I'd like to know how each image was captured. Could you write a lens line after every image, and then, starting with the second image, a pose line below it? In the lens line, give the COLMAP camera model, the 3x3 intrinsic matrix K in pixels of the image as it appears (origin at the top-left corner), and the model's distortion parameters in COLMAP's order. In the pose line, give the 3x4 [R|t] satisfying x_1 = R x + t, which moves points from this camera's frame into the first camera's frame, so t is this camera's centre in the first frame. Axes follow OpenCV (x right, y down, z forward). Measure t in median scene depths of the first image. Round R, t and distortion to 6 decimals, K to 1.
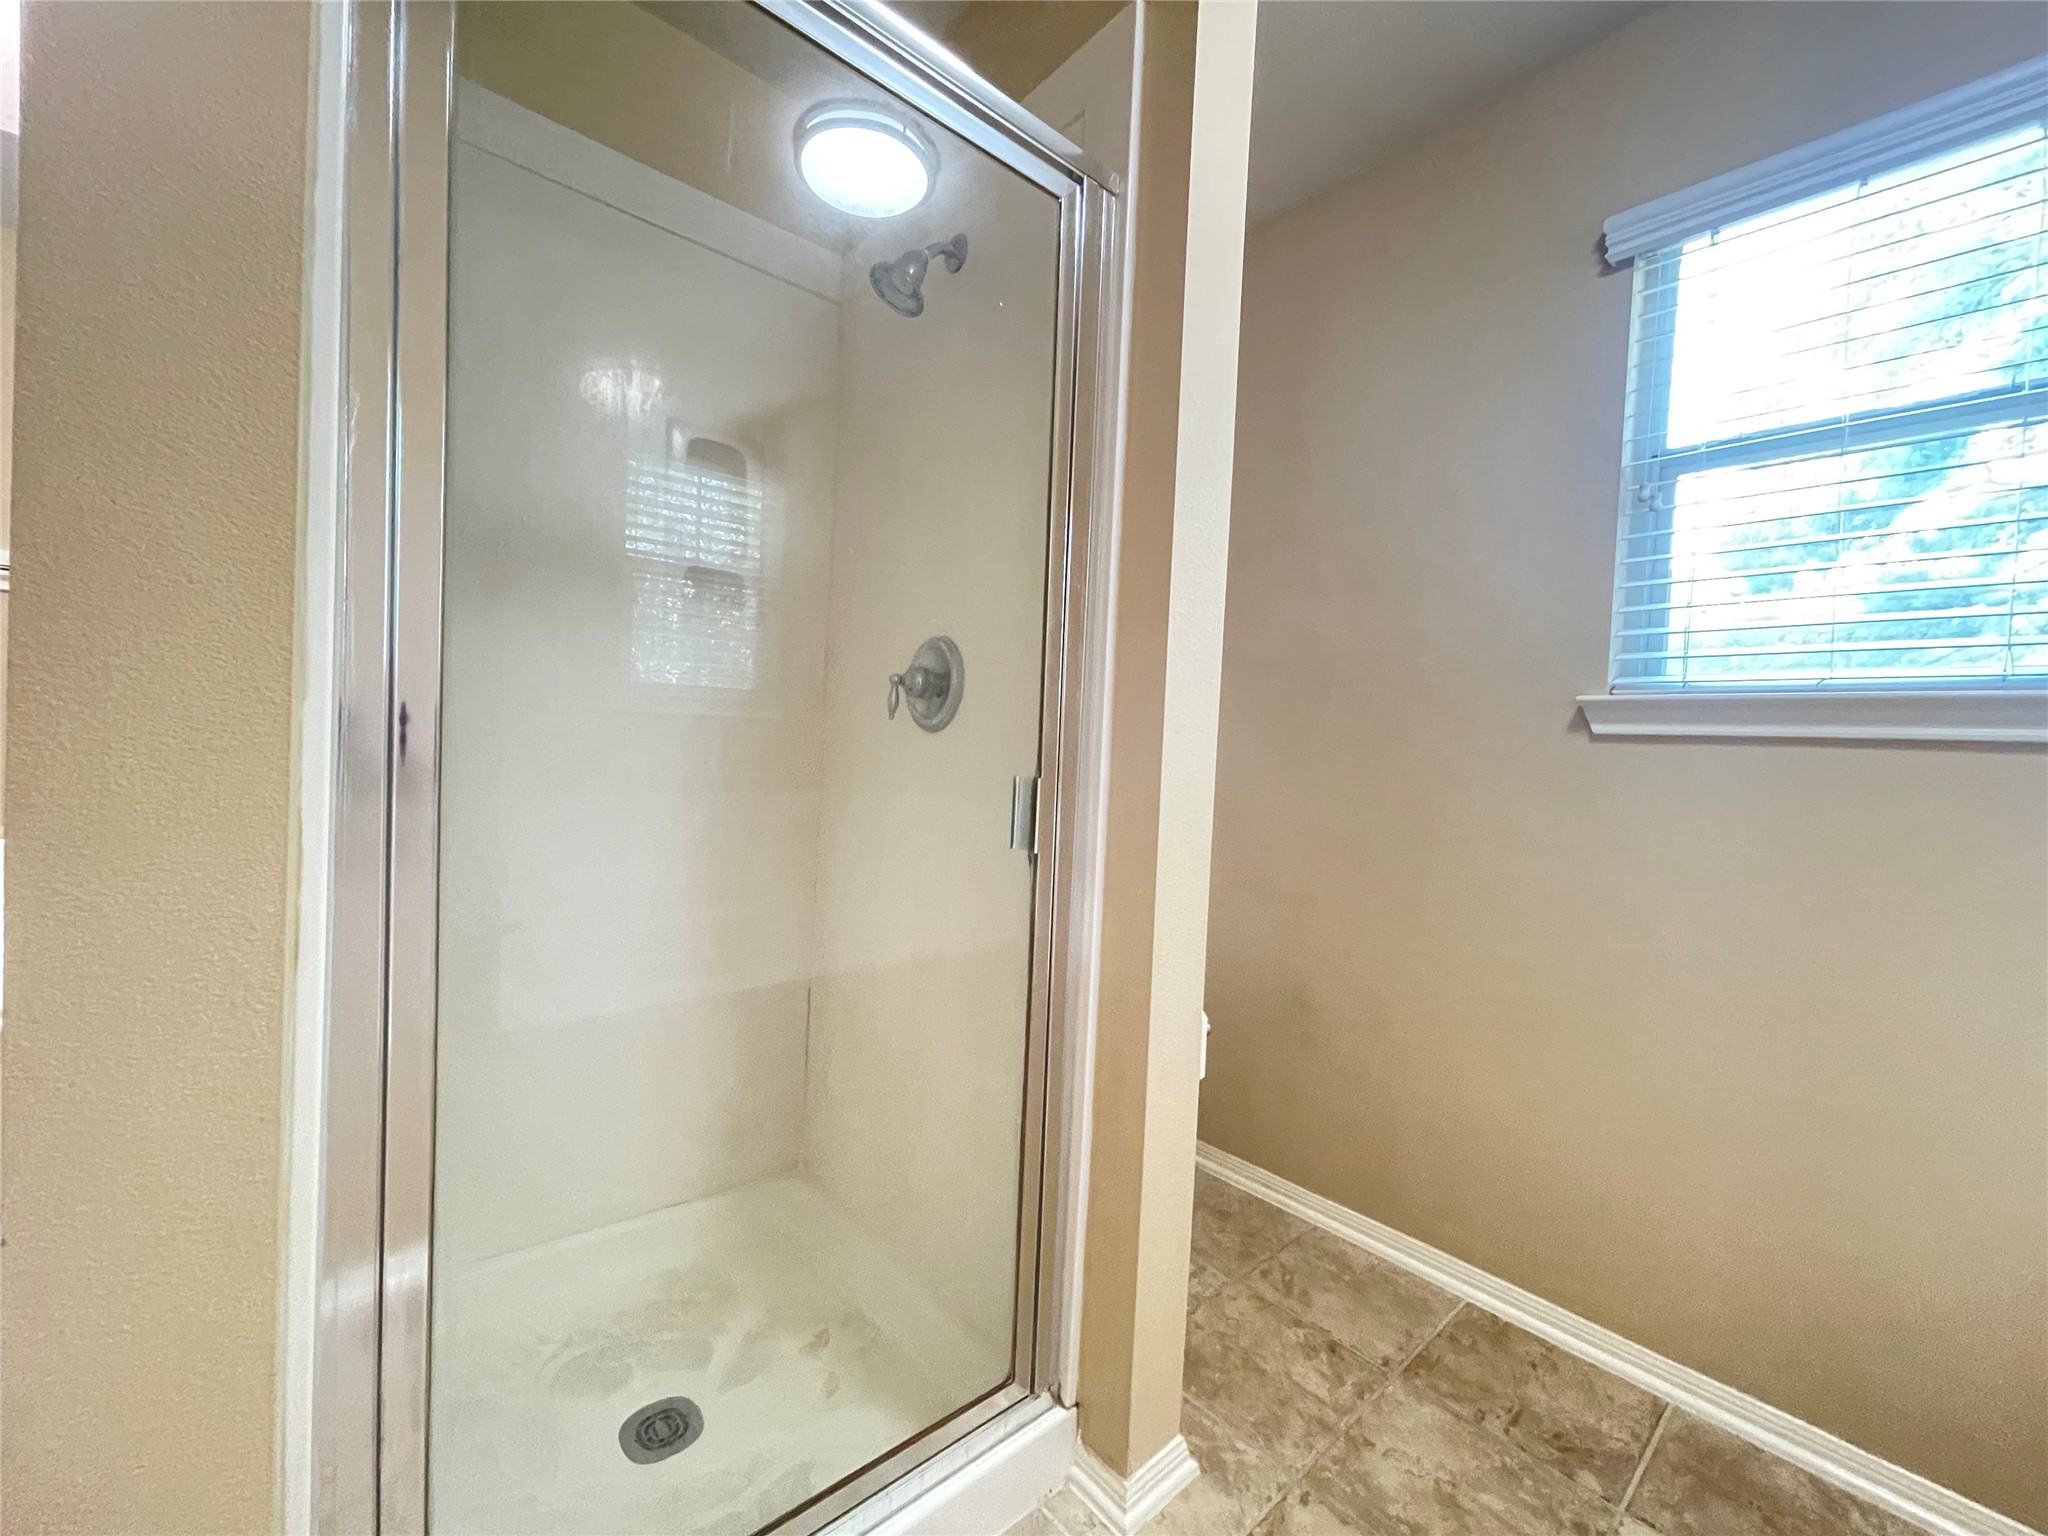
lens RADIAL K [[833.1, 0, 1013.8], [0, 833.1, 766.7], [0, 0, 1]] dist [-0.000892, 0.000224]
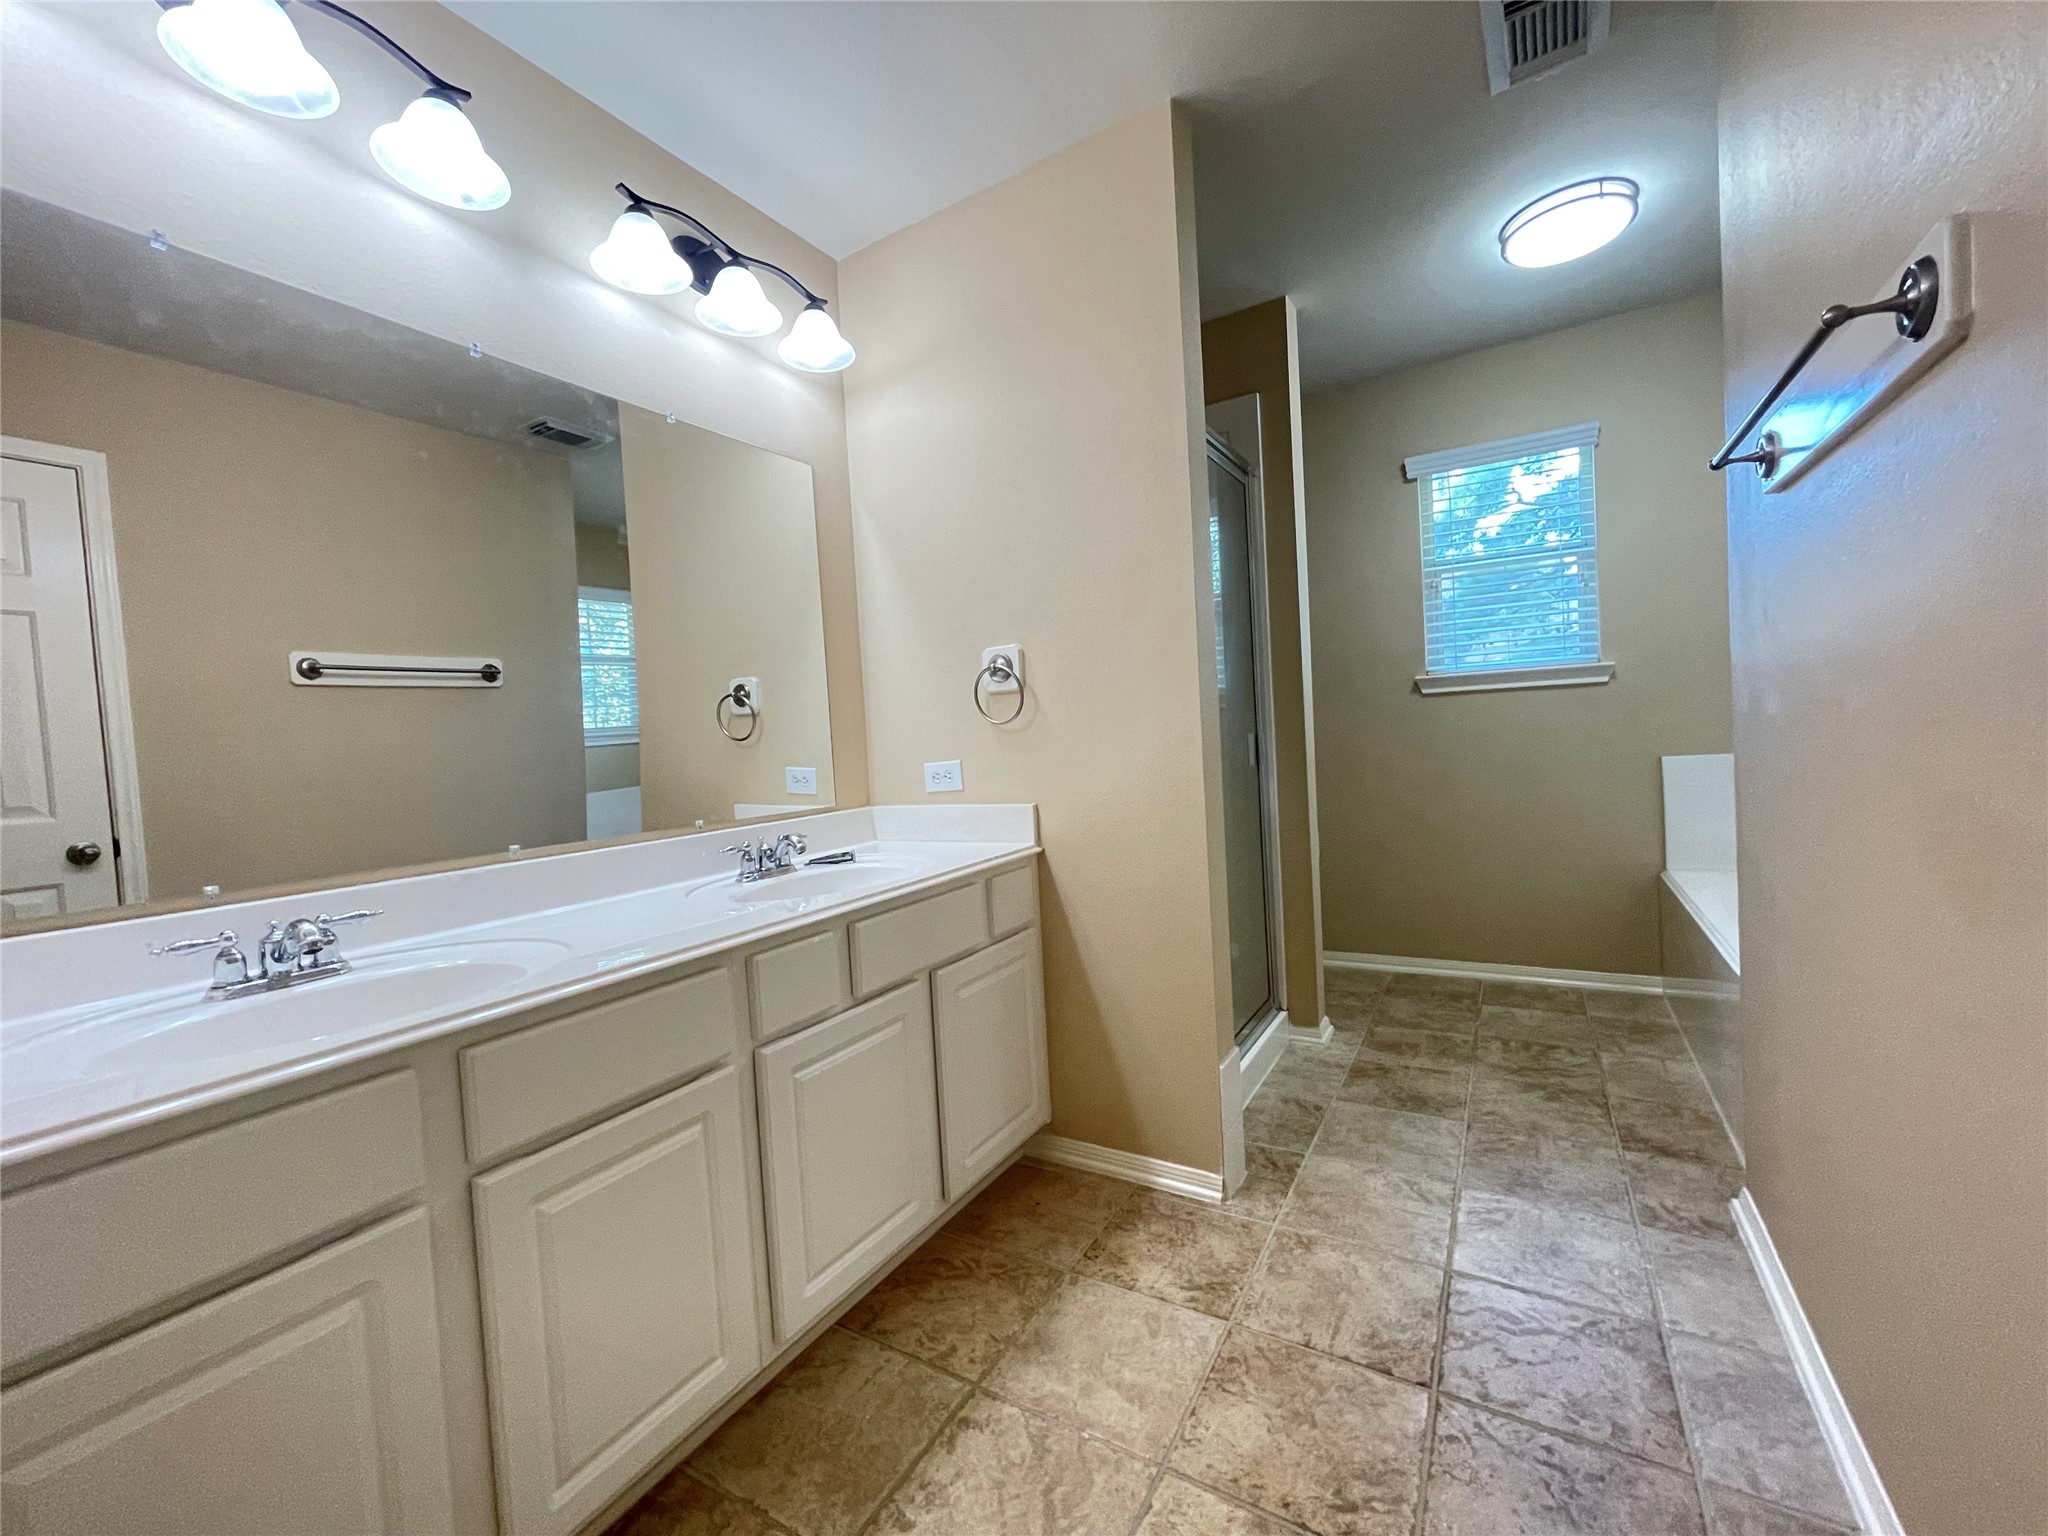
lens RADIAL K [[833.1, 0, 1036.3], [0, 833.1, 764.2], [0, 0, 1]] dist [-0.000892, 0.000224]
pose [[0.941793, -0.109611, 0.317822, -1.092920], [0.108302, 0.993878, 0.021841, -0.014564], [-0.318271, 0.013851, 0.947899, -0.840490]]
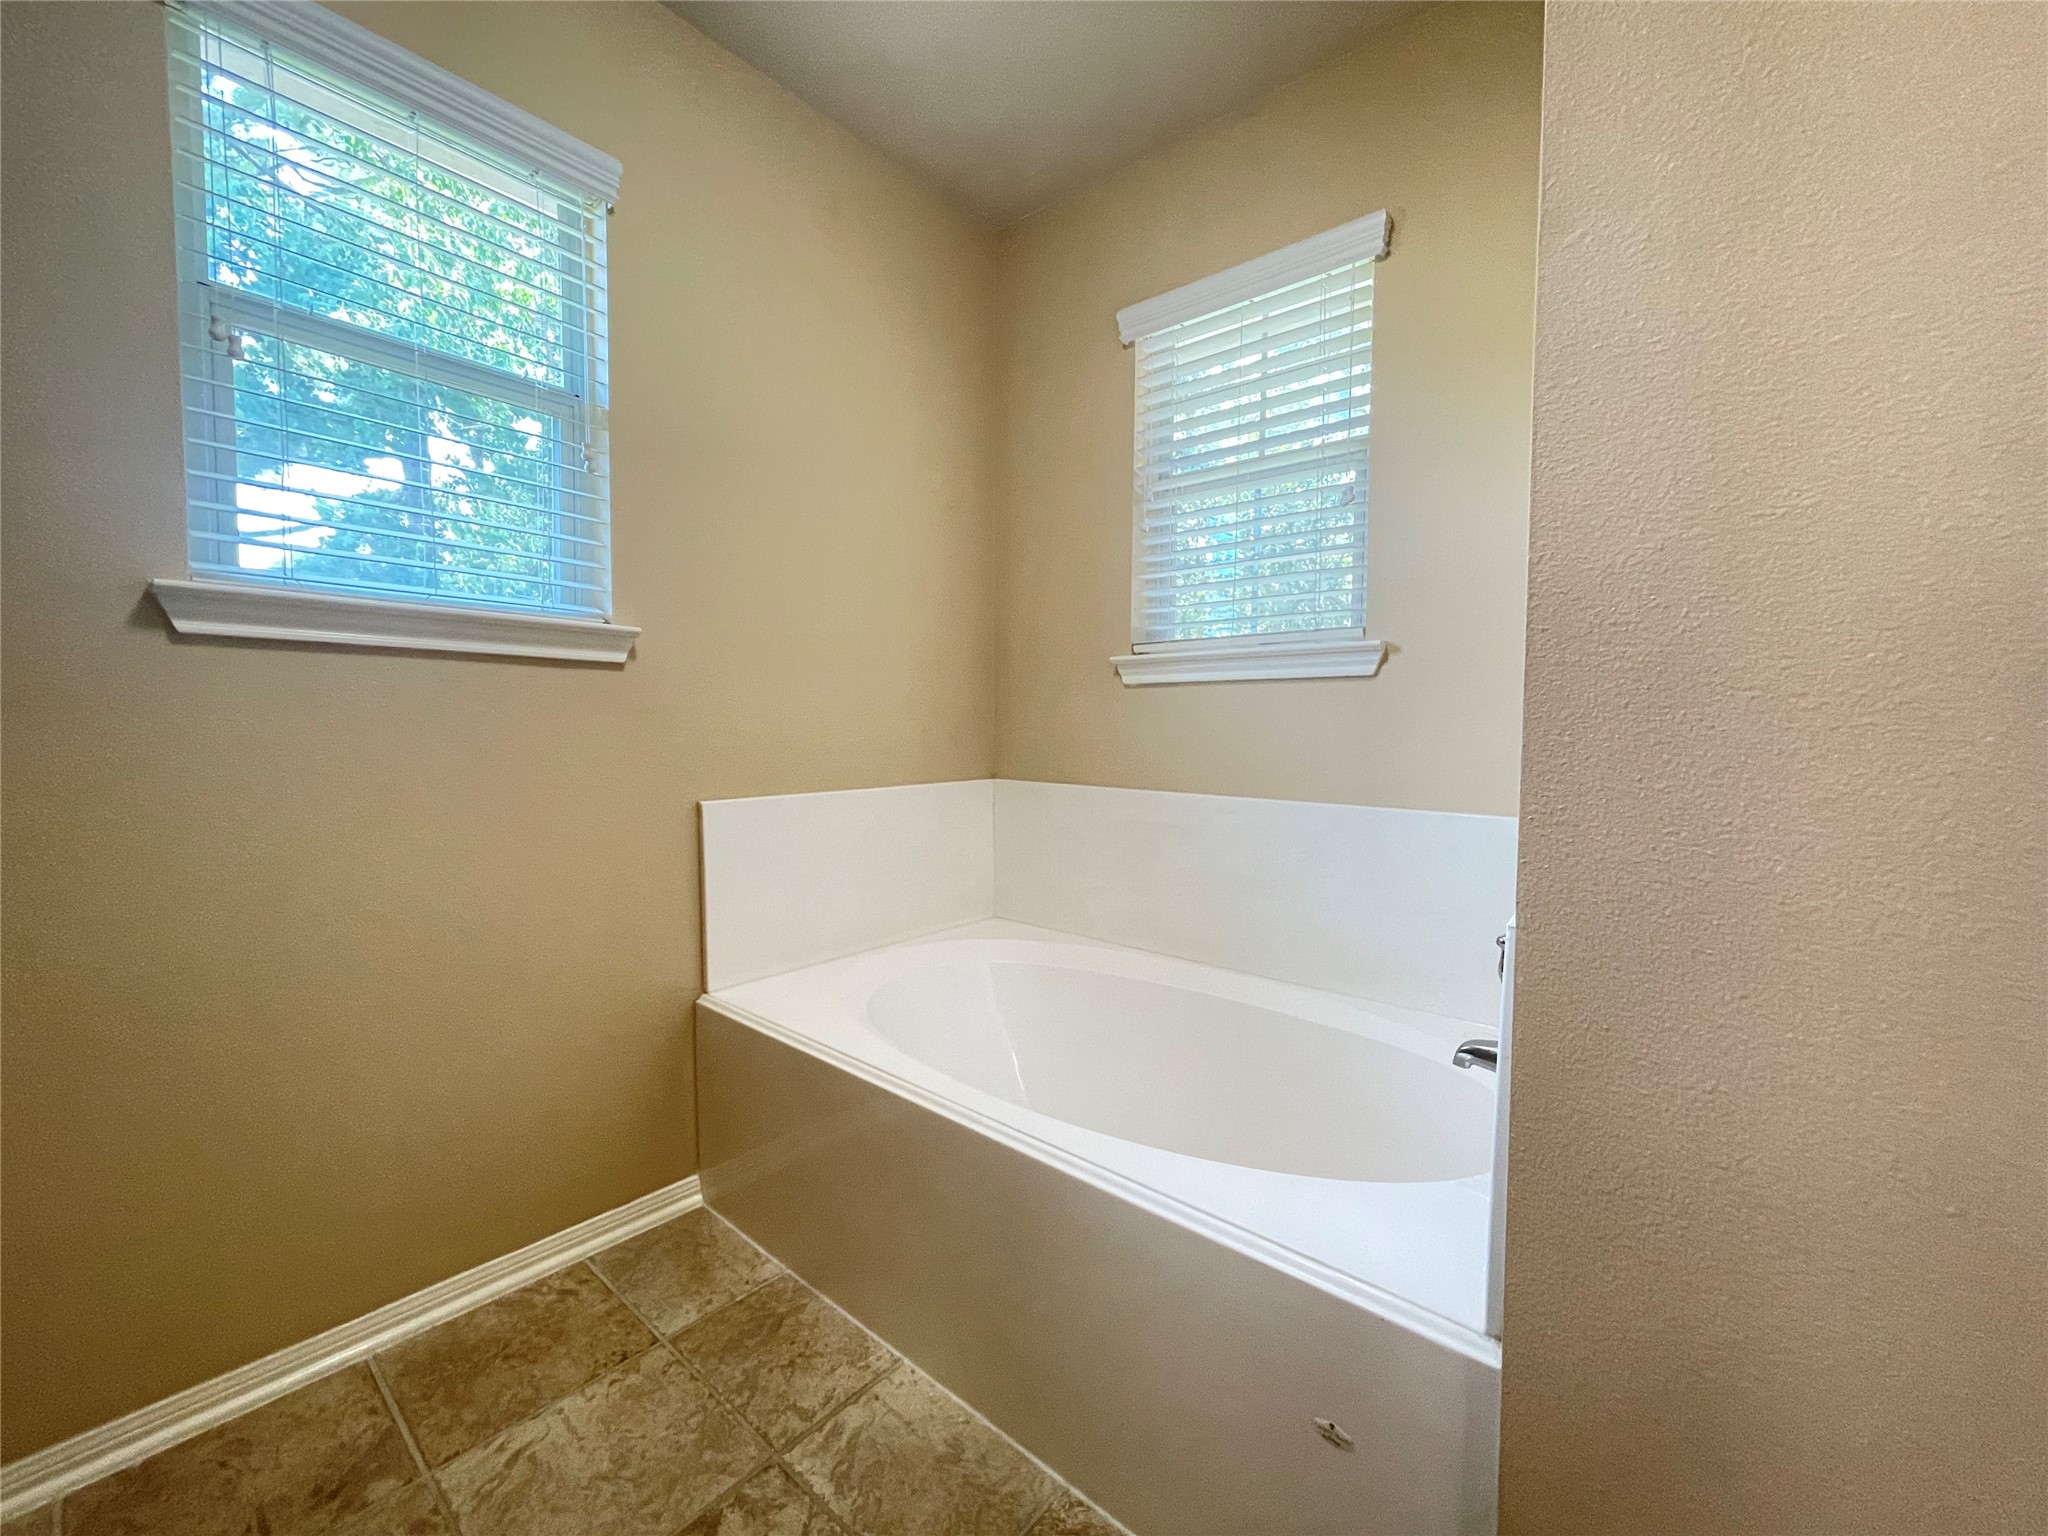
lens RADIAL K [[833.1, 0, 1029.5], [0, 833.1, 774.5], [0, 0, 1]] dist [-0.000892, 0.000224]
pose [[-0.149456, -0.109061, 0.982735, -0.182892], [0.006285, 0.993774, 0.111242, 0.010033], [-0.988748, 0.022802, -0.147840, 0.400937]]
